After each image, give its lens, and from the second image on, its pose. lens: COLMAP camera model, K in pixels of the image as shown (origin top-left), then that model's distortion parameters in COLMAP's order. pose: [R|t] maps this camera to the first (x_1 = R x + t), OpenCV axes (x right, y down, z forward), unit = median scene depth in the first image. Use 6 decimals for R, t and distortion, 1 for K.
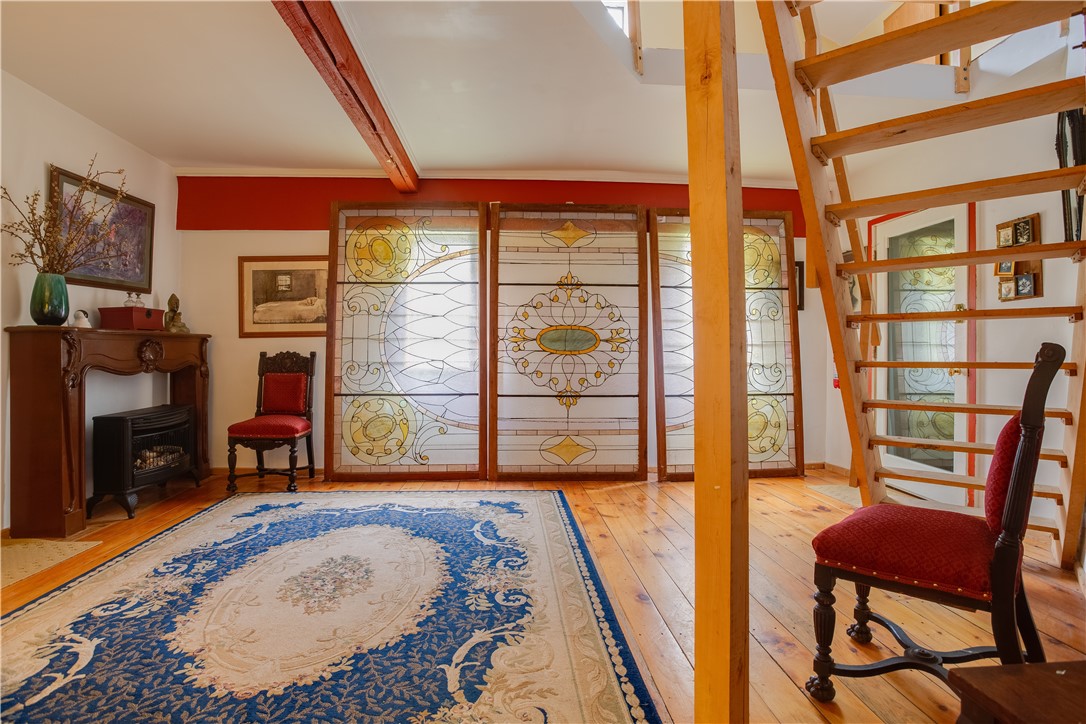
lens RADIAL K [[553.9, 0, 543.0], [0, 553.9, 362.0], [0, 0, 1]] dist [-0.082876, 0.027429]
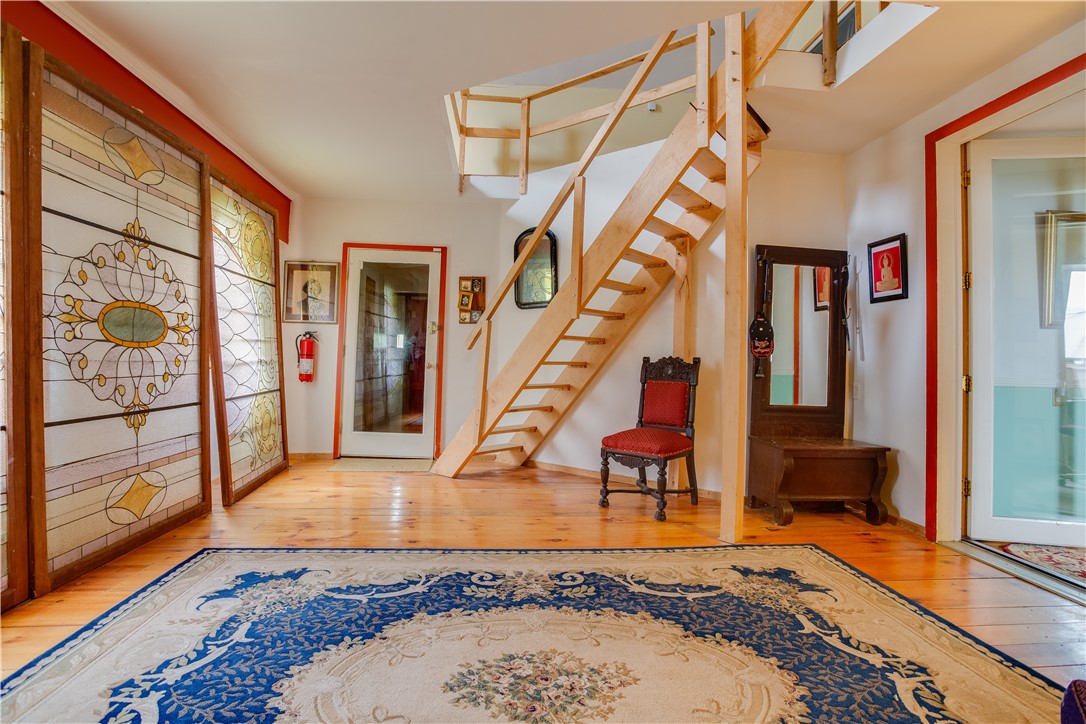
lens RADIAL K [[542.7, 0, 544.2], [0, 542.7, 348.6], [0, 0, 1]] dist [-0.042152, 0.001319]
pose [[-0.036842, 0.015162, 0.999206, -0.586960], [-0.013578, 0.999785, -0.015671, -0.009041], [-0.999229, -0.014145, -0.036628, 0.555234]]
